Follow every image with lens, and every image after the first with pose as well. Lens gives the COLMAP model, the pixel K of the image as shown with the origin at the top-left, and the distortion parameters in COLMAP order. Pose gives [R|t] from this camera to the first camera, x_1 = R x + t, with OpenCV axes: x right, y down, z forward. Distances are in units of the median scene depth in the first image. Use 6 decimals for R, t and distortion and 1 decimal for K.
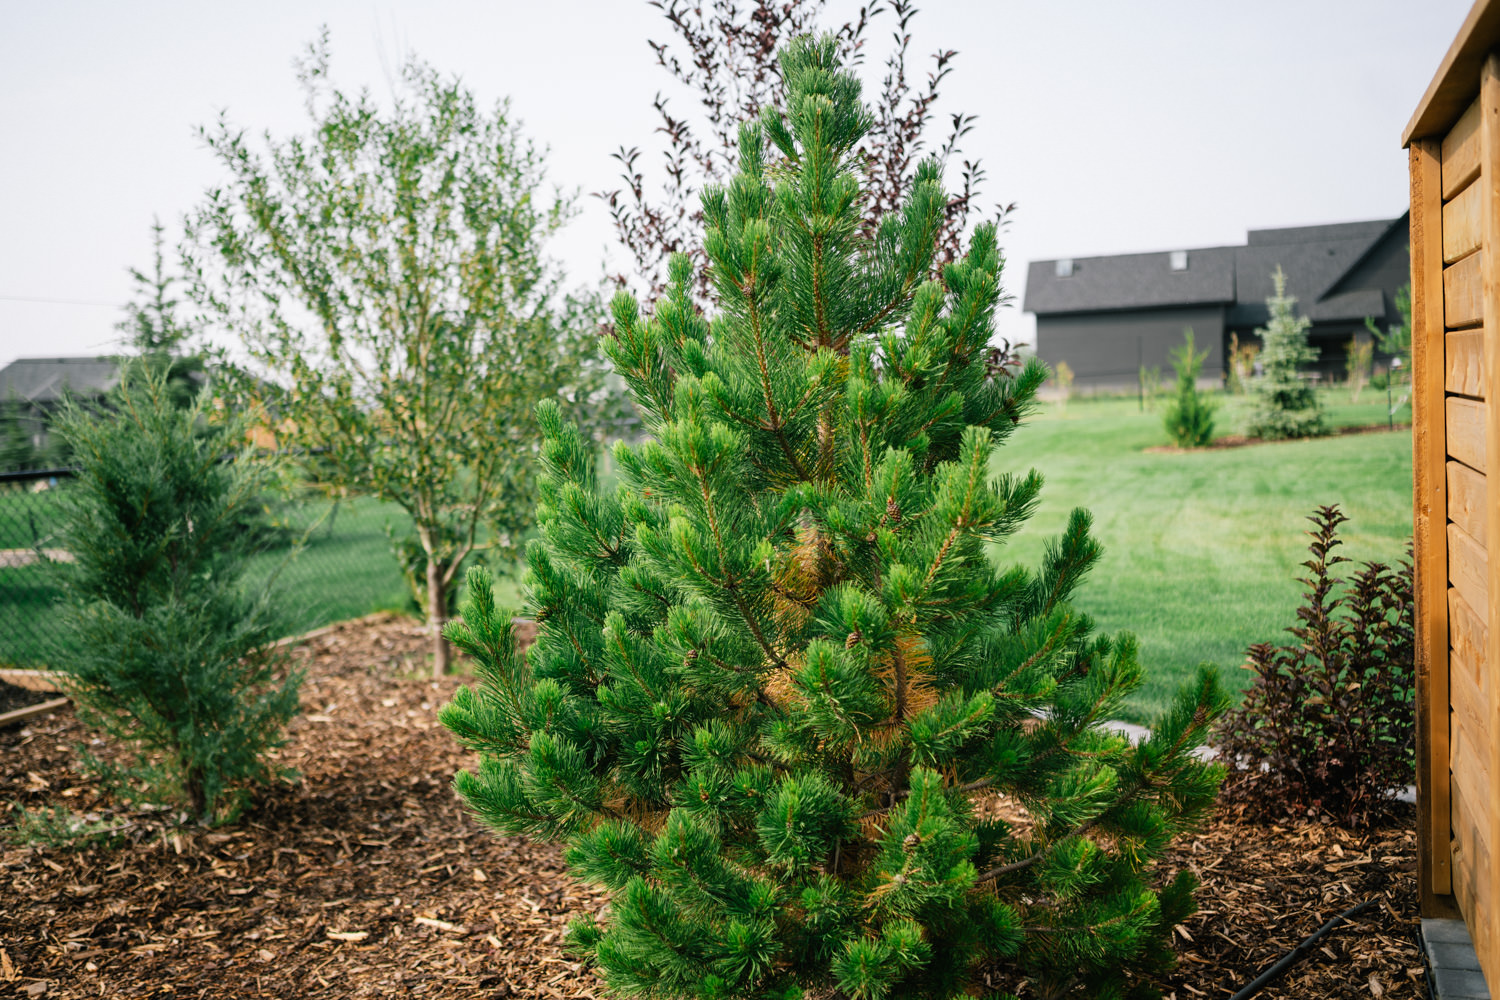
lens RADIAL K [[1371.5, 0, 750.0], [0, 1371.5, 500.0], [0, 0, 1]] dist [-0.007398, -0.002541]
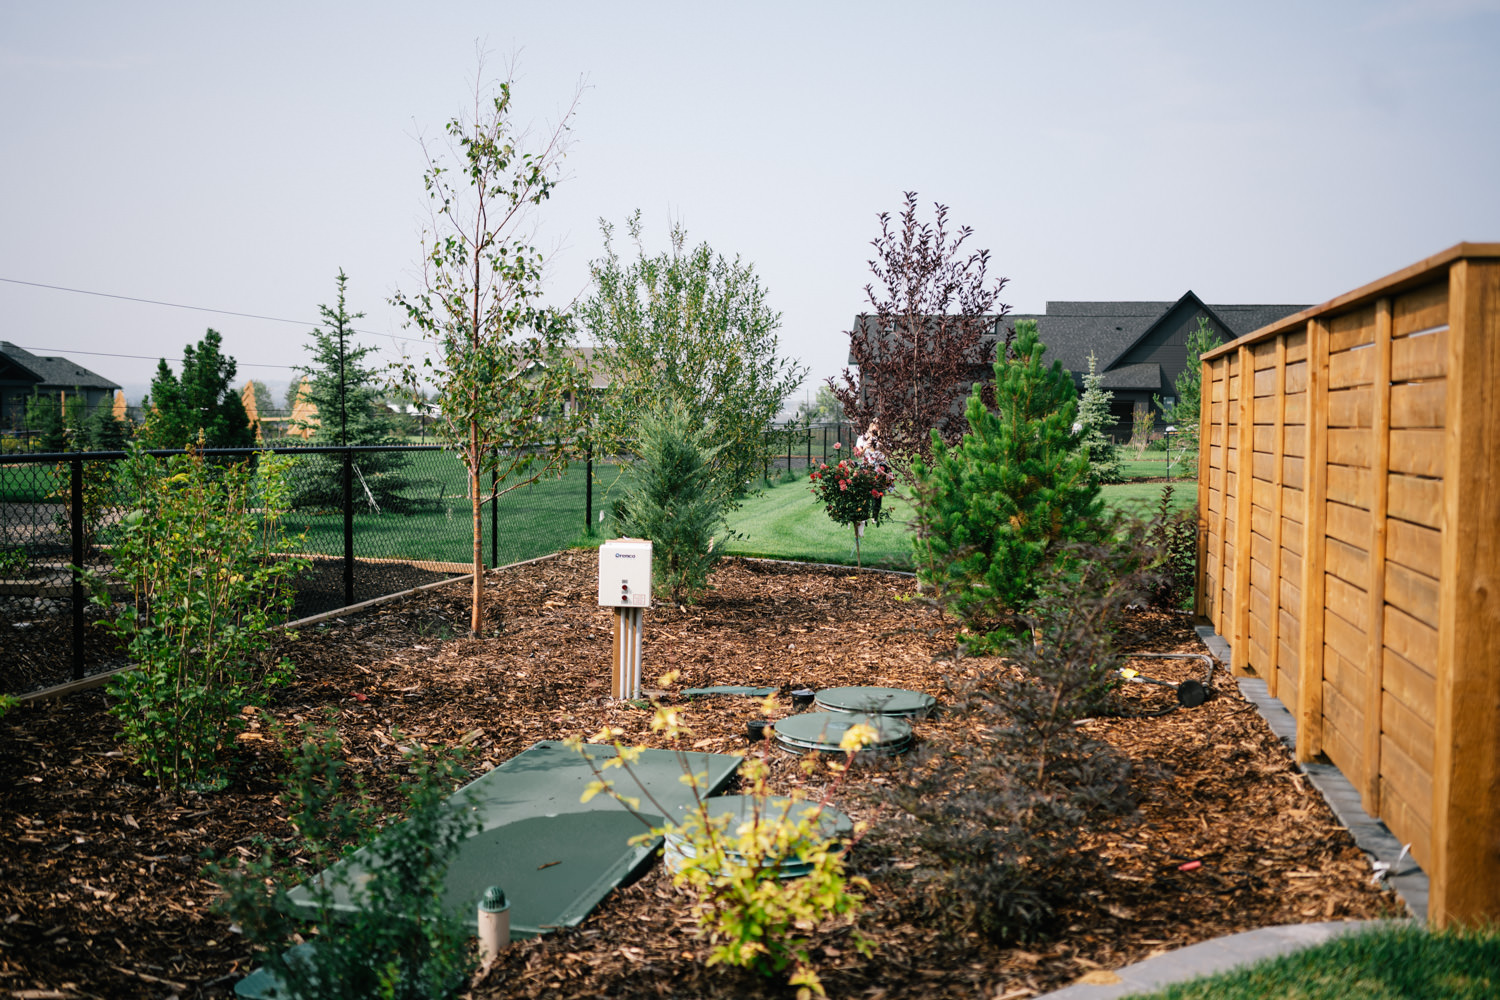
lens RADIAL K [[1371.5, 0, 750.0], [0, 1371.5, 500.0], [0, 0, 1]] dist [-0.007398, -0.002541]
pose [[0.987324, 0.055901, 0.148546, -0.118137], [-0.052538, 0.998268, -0.026465, 0.021931], [-0.149768, 0.018325, 0.988551, -0.230728]]
